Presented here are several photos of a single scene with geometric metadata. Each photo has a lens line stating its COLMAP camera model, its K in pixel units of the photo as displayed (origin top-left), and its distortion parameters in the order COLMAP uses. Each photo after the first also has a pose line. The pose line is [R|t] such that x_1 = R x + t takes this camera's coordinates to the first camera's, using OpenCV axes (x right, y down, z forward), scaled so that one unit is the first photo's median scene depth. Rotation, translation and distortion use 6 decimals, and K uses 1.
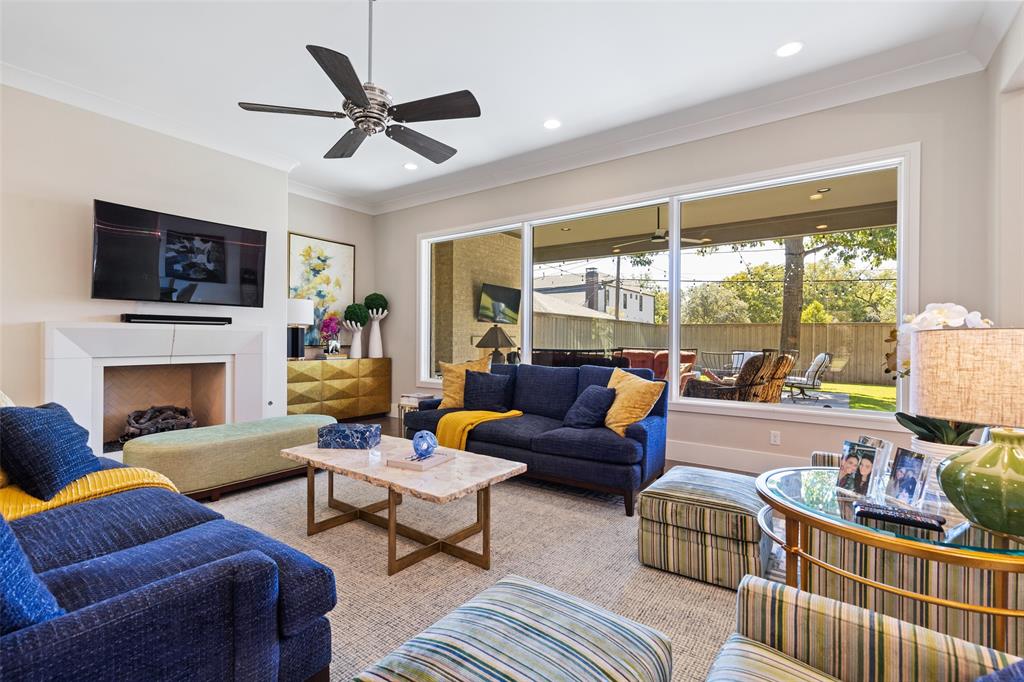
lens RADIAL K [[464.3, 0, 512.8], [0, 464.3, 340.9], [0, 0, 1]] dist [0.004498, -0.001336]
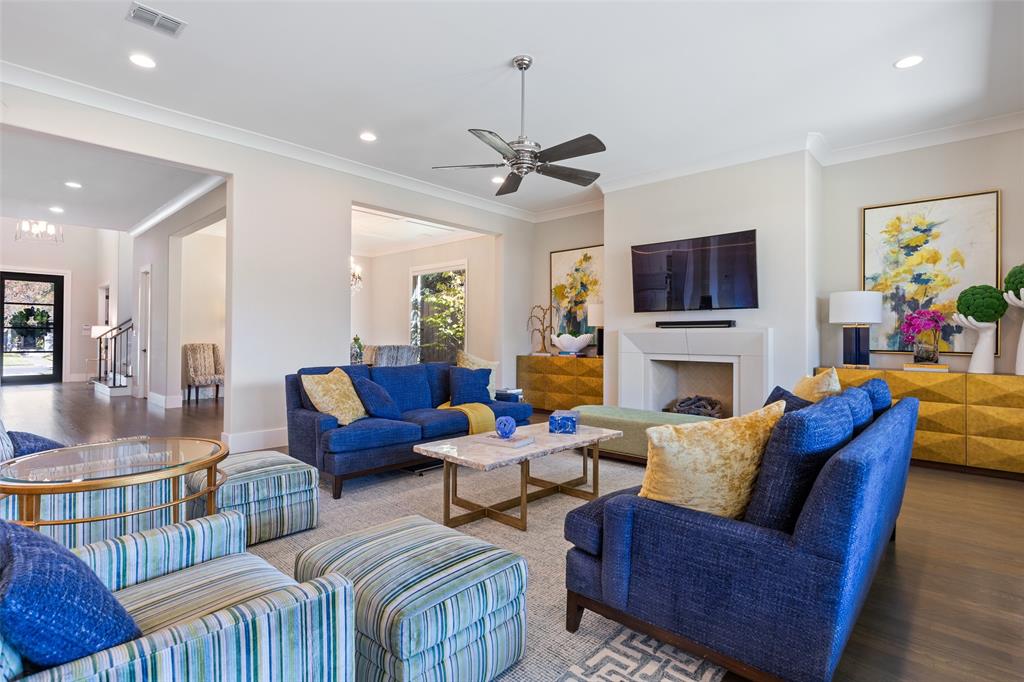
lens RADIAL K [[505.5, 0, 502.5], [0, 505.5, 336.9], [0, 0, 1]] dist [-0.001176, -0.000579]
pose [[-0.140452, -0.009223, -0.990045, 0.453943], [-0.012438, 0.999894, -0.007551, 0.002040], [0.990009, 0.011254, -0.140552, 0.495471]]
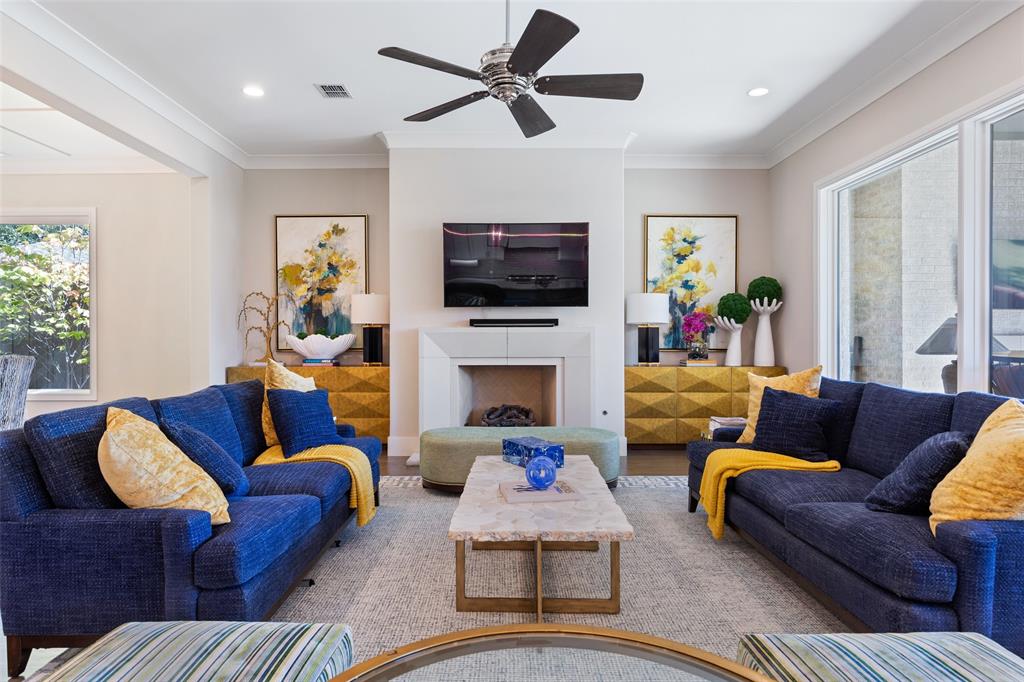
lens RADIAL K [[597.6, 0, 512.3], [0, 597.6, 343.2], [0, 0, 1]] dist [0.000134, -0.001836]
pose [[0.581237, -0.002335, -0.813731, 0.259352], [0.001915, 0.999997, -0.001501, 0.001629], [0.813732, -0.000686, 0.581240, 0.159243]]
